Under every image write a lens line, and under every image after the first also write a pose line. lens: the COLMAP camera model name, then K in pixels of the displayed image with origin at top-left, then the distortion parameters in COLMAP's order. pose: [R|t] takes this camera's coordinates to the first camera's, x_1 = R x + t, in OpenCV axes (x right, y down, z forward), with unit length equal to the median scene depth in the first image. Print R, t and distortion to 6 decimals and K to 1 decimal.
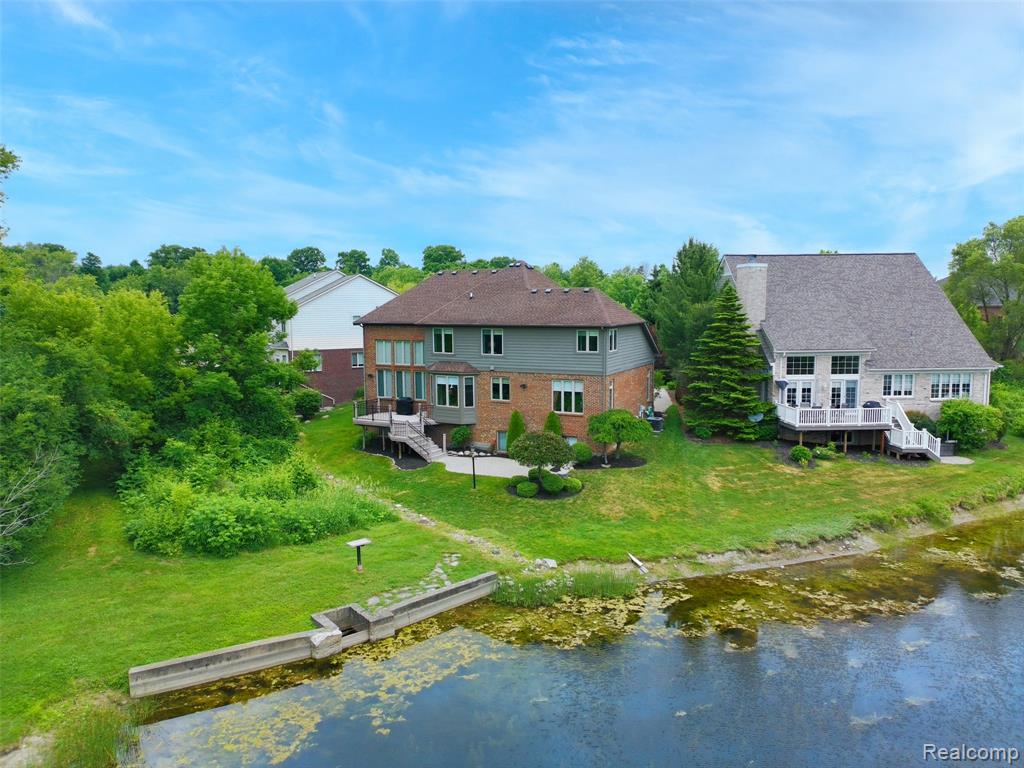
lens RADIAL K [[755.3, 0, 514.7], [0, 755.3, 382.7], [0, 0, 1]] dist [0.085999, -0.089642]
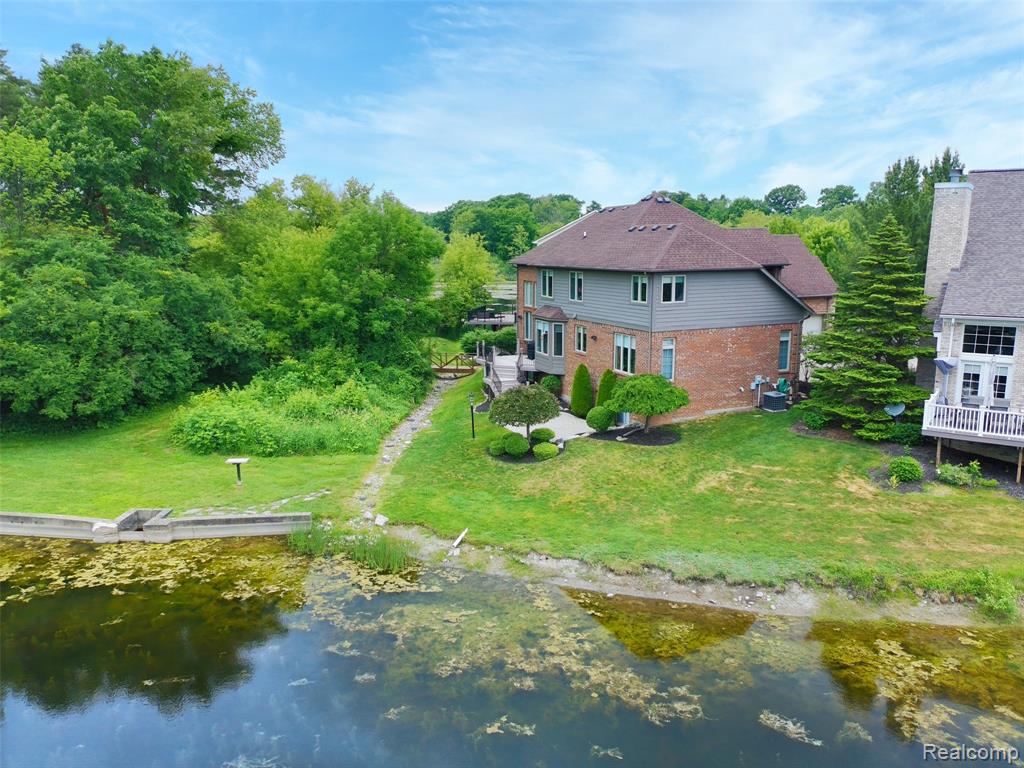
lens RADIAL K [[755.3, 0, 514.7], [0, 755.3, 382.7], [0, 0, 1]] dist [0.085999, -0.089642]
pose [[0.783177, 0.115667, -0.610946, 0.469557], [-0.070575, 0.992732, 0.097478, -0.022273], [0.617781, -0.033225, 0.785648, 0.236569]]
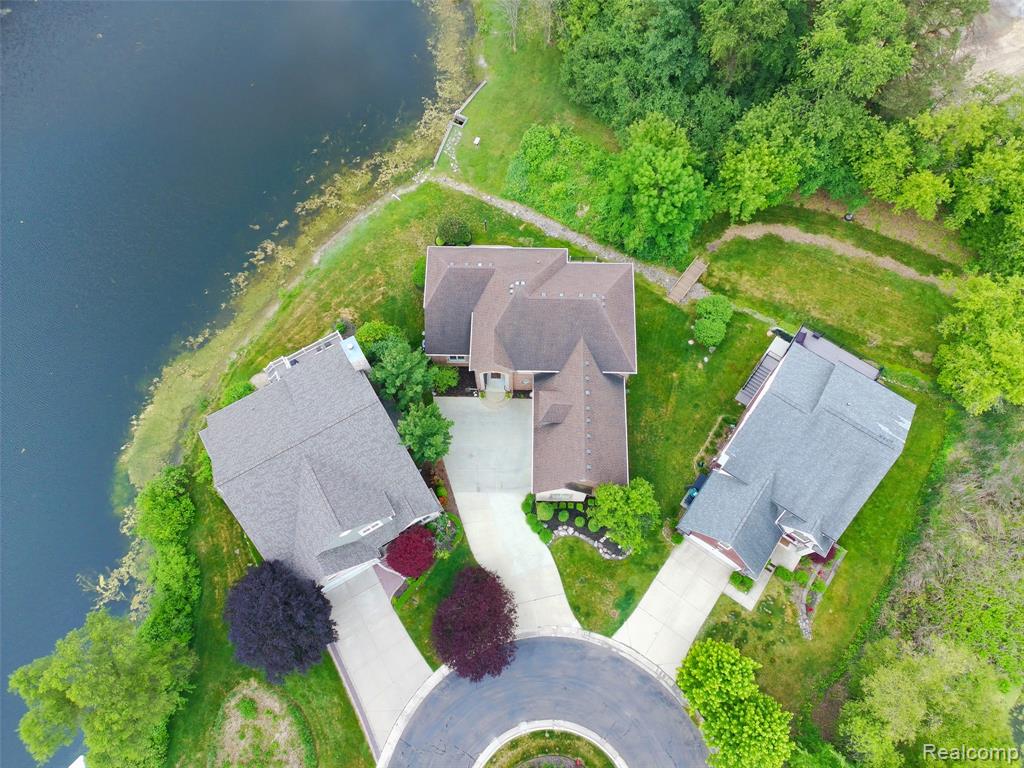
lens RADIAL K [[755.3, 0, 514.7], [0, 755.3, 382.7], [0, 0, 1]] dist [0.085999, -0.089642]
pose [[-0.898976, 0.416907, -0.134283, 0.275531], [-0.033921, 0.239393, 0.970330, -1.490978], [0.436683, 0.876858, -0.201067, 1.519300]]
